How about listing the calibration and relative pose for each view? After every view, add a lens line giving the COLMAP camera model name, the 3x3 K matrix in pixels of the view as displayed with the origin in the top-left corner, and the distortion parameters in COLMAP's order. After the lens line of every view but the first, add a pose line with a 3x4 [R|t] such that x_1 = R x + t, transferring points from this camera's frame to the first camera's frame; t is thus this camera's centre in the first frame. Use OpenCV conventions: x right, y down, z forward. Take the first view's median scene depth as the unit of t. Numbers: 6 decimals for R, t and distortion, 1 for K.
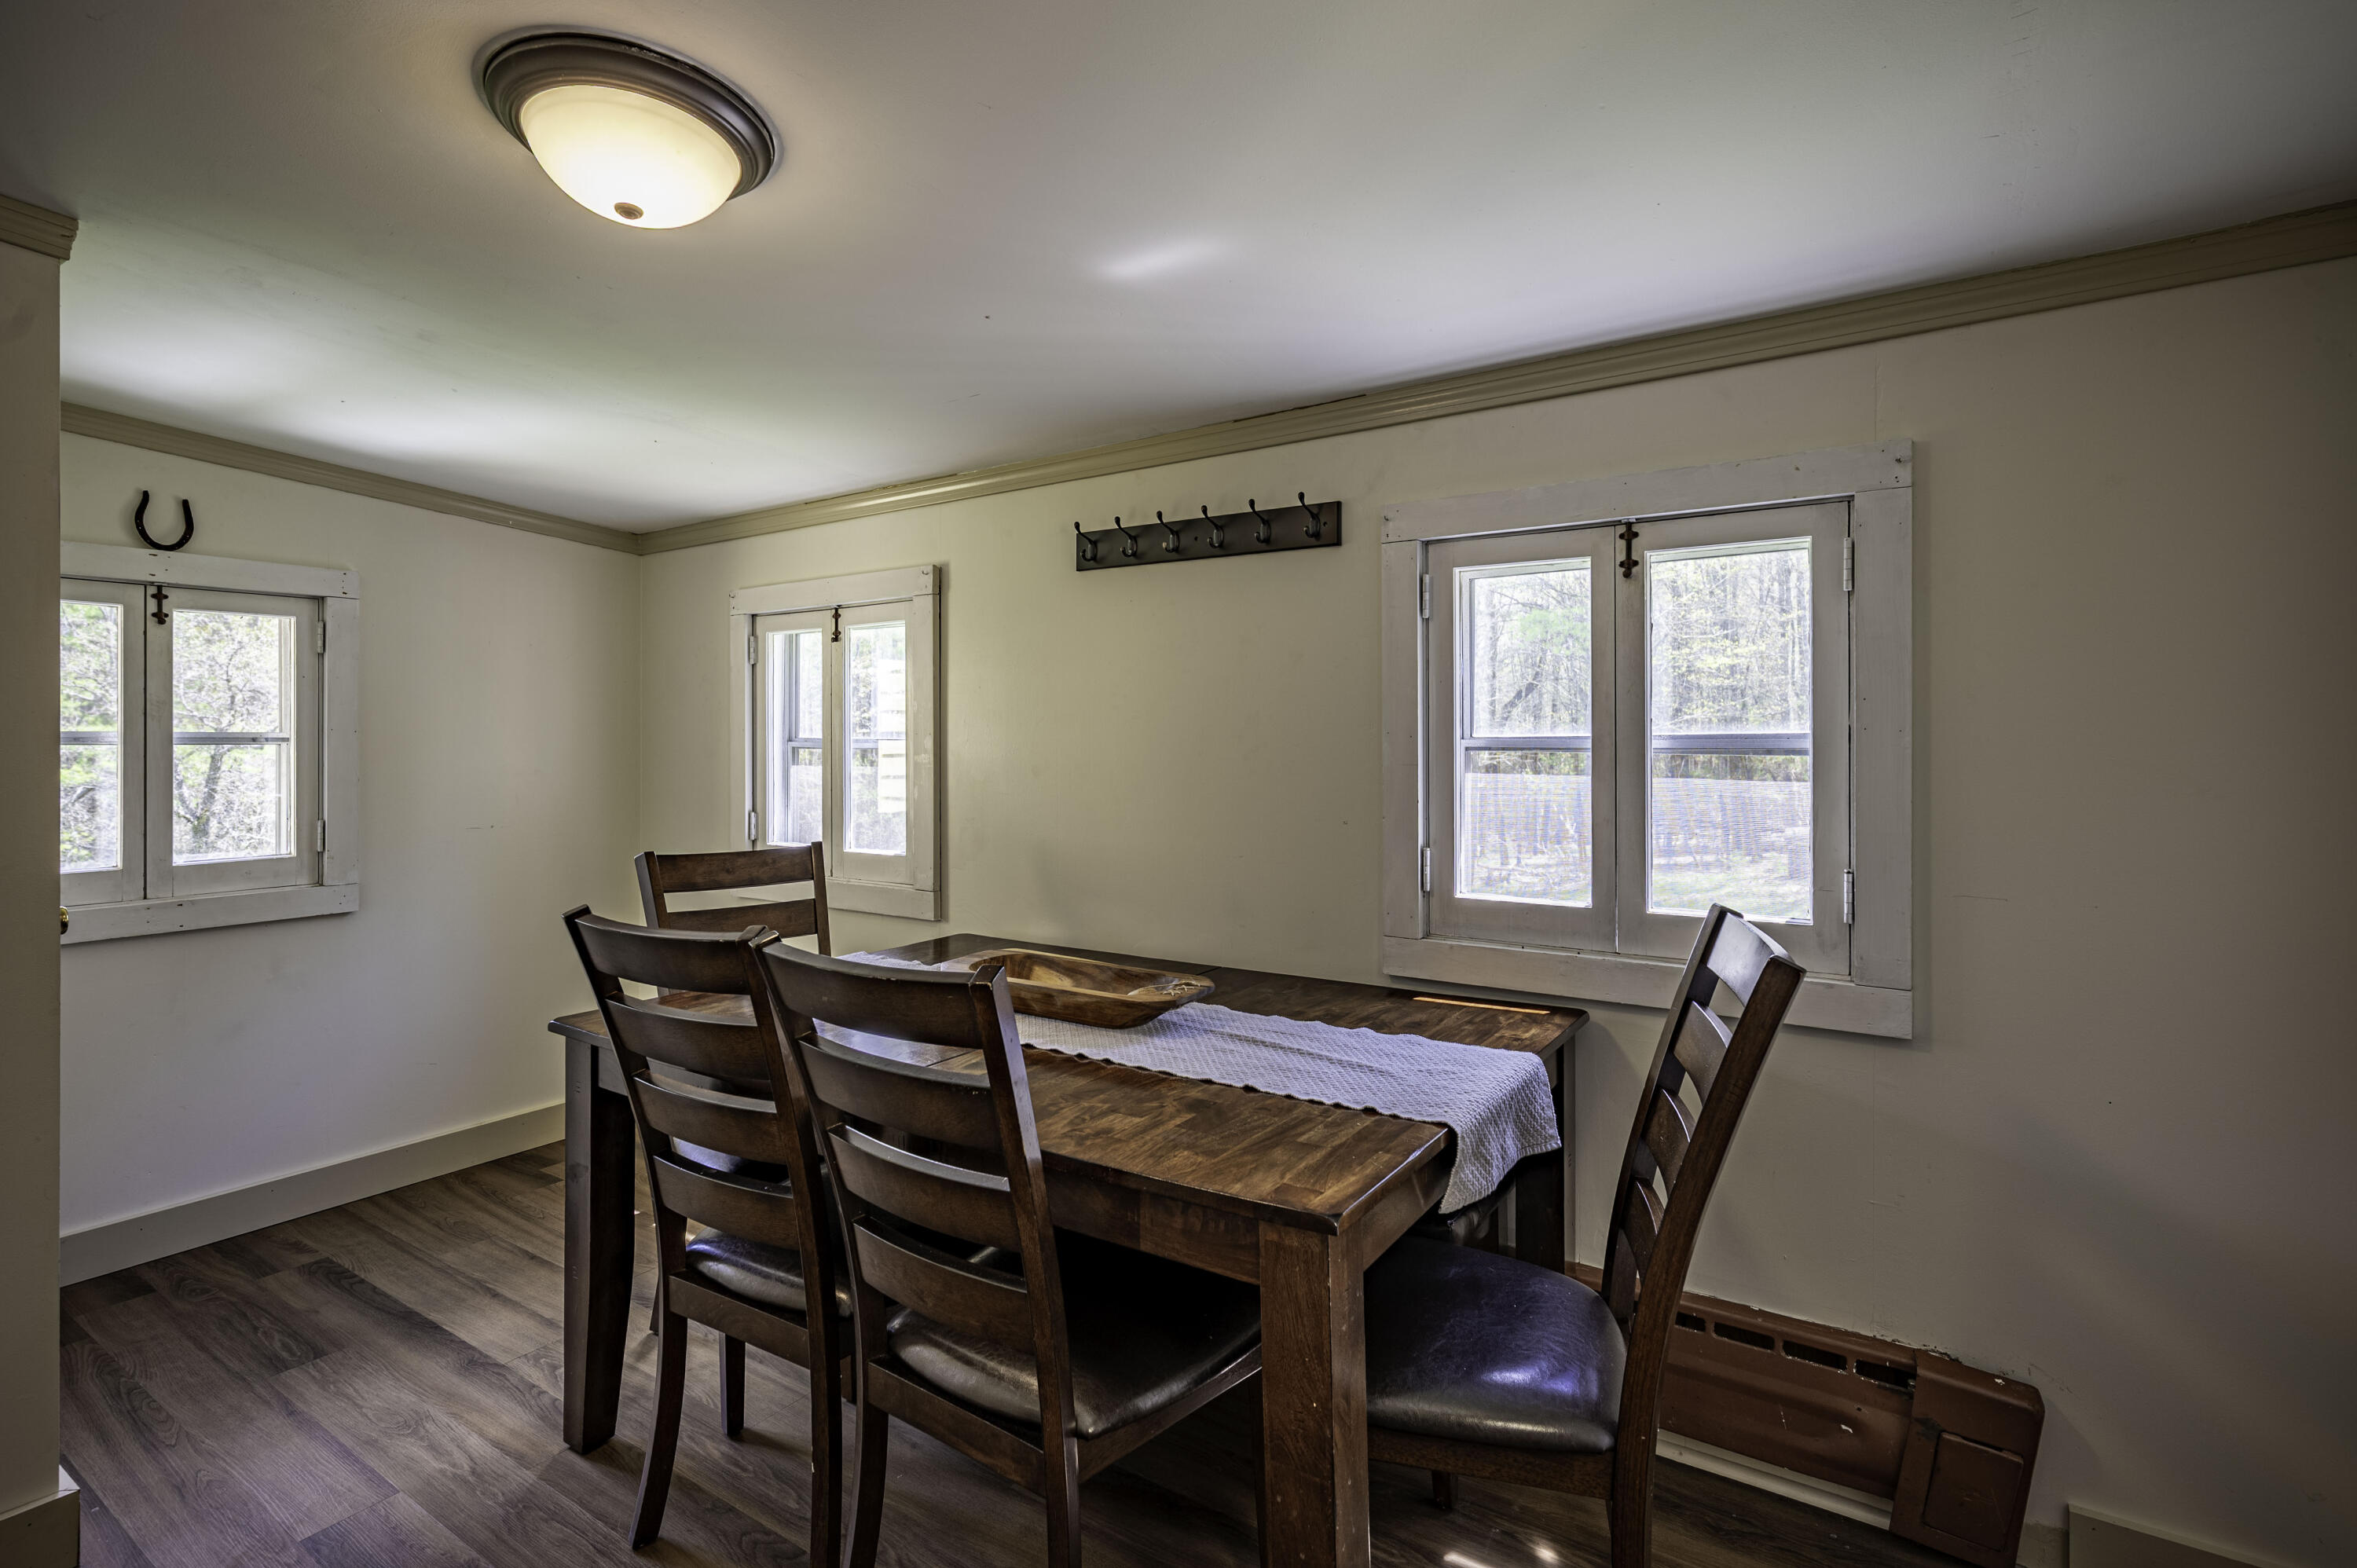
lens RADIAL K [[1141.9, 0, 1173.7], [0, 1141.9, 746.1], [0, 0, 1]] dist [0.000037, -0.000397]
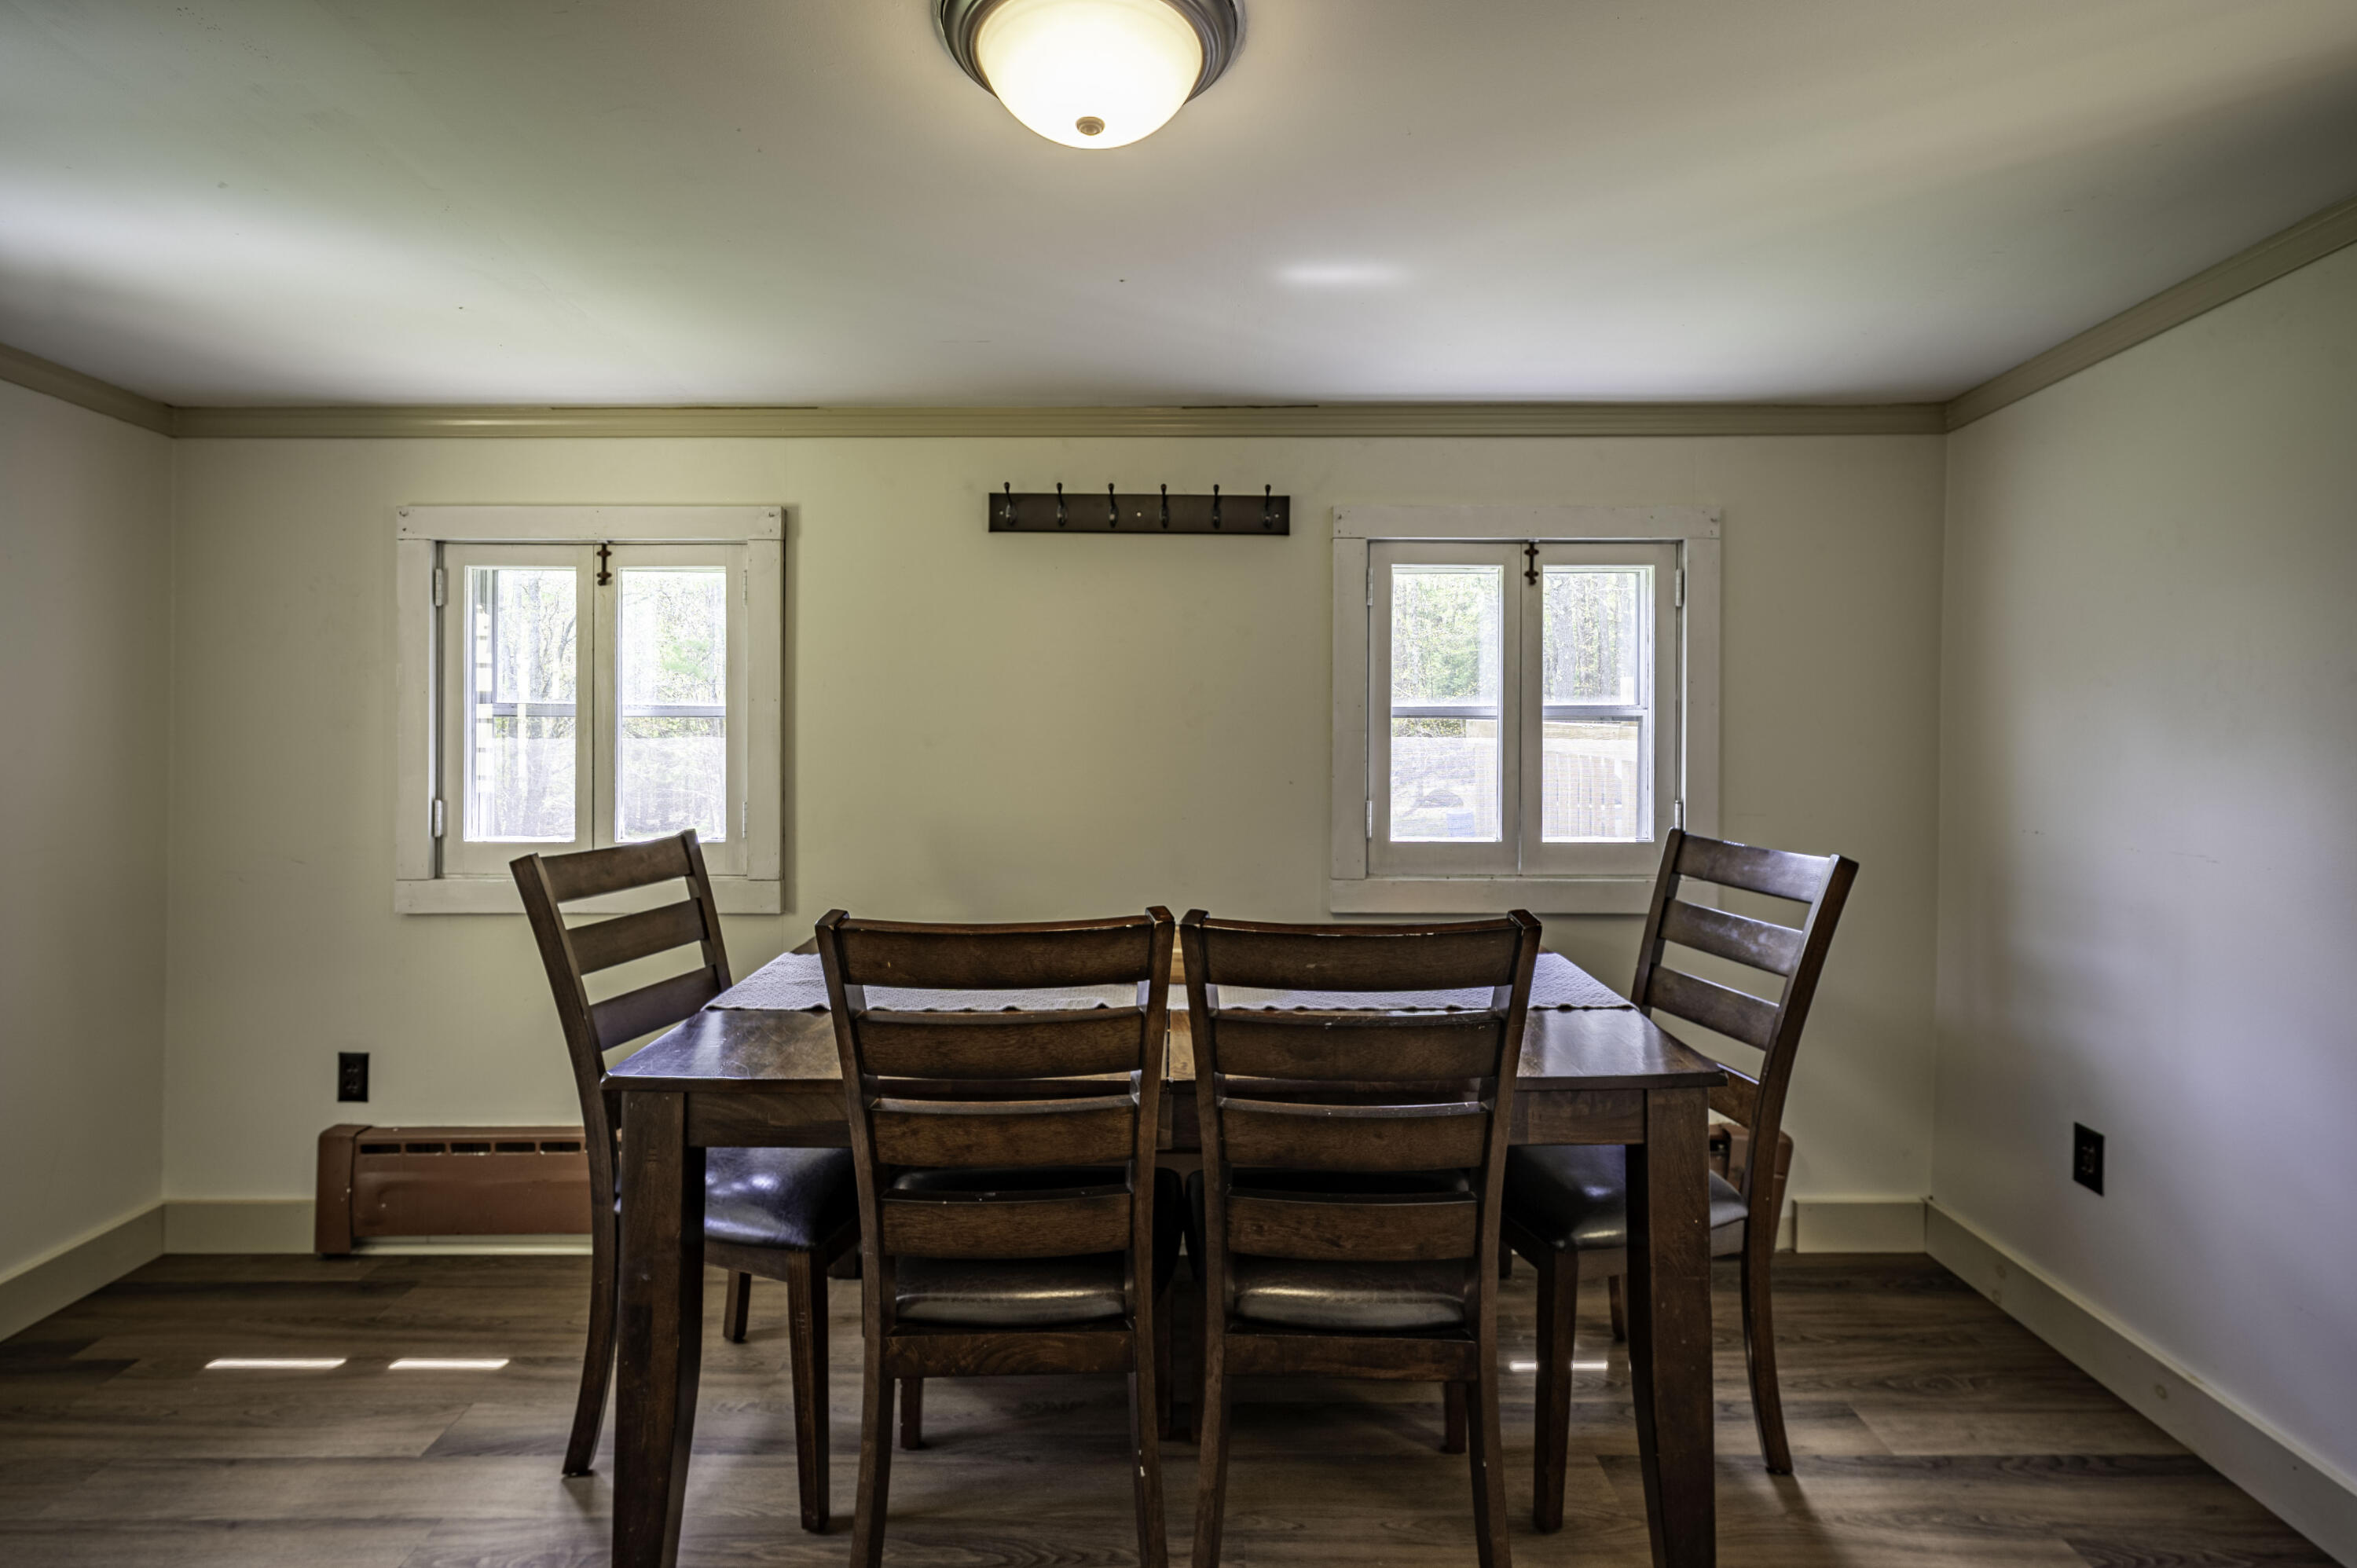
lens RADIAL K [[1143.4, 0, 1189.4], [0, 1143.4, 707.3], [0, 0, 1]] dist [-0.002402, -0.000170]
pose [[0.821846, 0.001710, 0.569707, -0.598035], [-0.000426, 0.999997, -0.002387, -0.004214], [-0.569710, 0.001719, 0.821844, 0.138425]]
